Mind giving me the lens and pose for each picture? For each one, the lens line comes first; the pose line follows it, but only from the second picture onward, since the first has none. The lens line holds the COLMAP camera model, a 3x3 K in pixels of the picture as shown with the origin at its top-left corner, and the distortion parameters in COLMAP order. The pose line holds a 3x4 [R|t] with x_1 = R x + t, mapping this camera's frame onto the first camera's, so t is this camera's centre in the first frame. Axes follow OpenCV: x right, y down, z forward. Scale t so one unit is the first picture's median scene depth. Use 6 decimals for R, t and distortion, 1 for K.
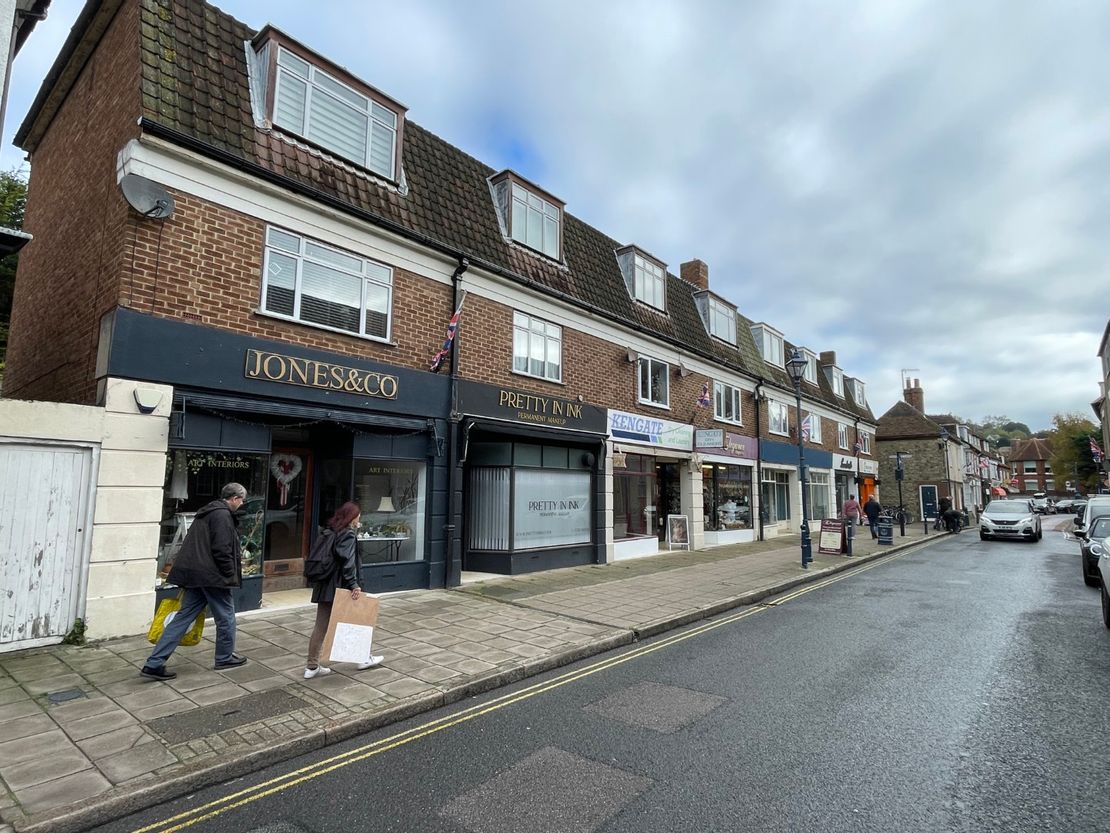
lens RADIAL K [[598.4, 0, 555.0], [0, 598.4, 416.5], [0, 0, 1]] dist [-0.003171, -0.000551]
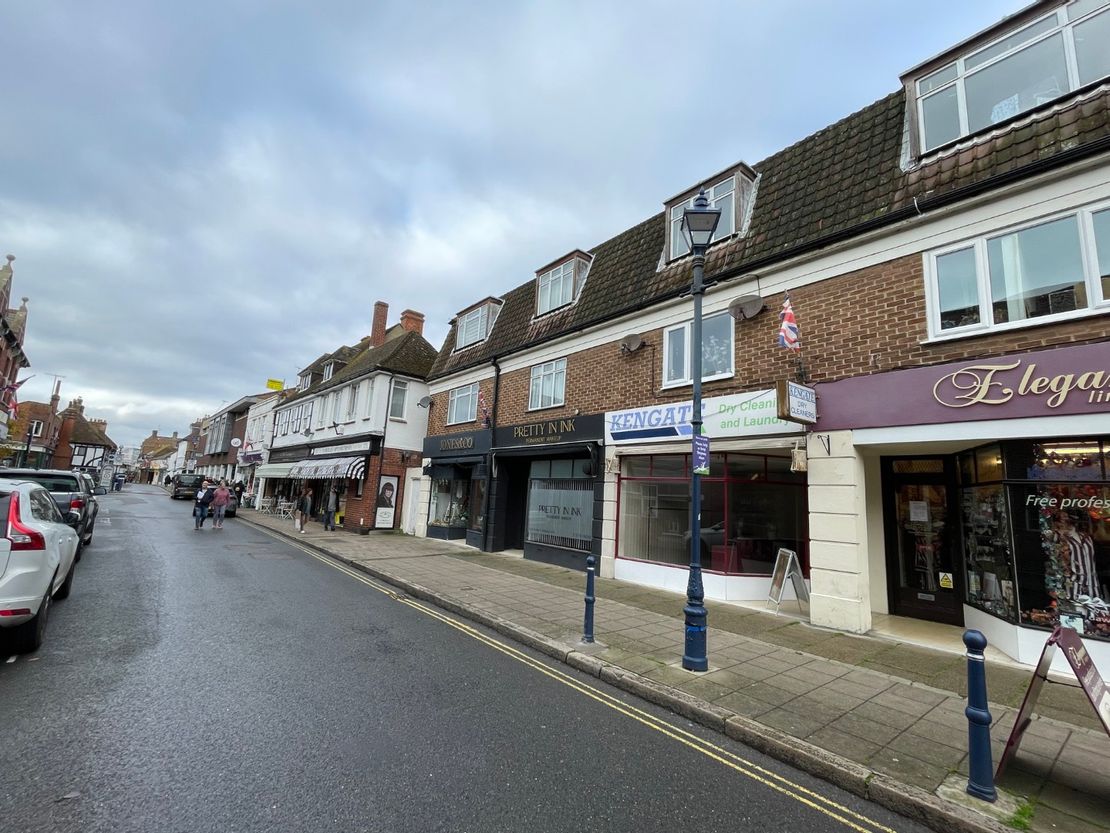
lens RADIAL K [[492.7, 0, 555.0], [0, 492.7, 416.5], [0, 0, 1]] dist [-0.002619, -0.000221]
pose [[-0.195780, -0.180407, -0.963910, 1.047001], [0.069788, 0.977877, -0.197196, 0.173172], [0.978161, -0.105876, -0.178858, 1.287274]]
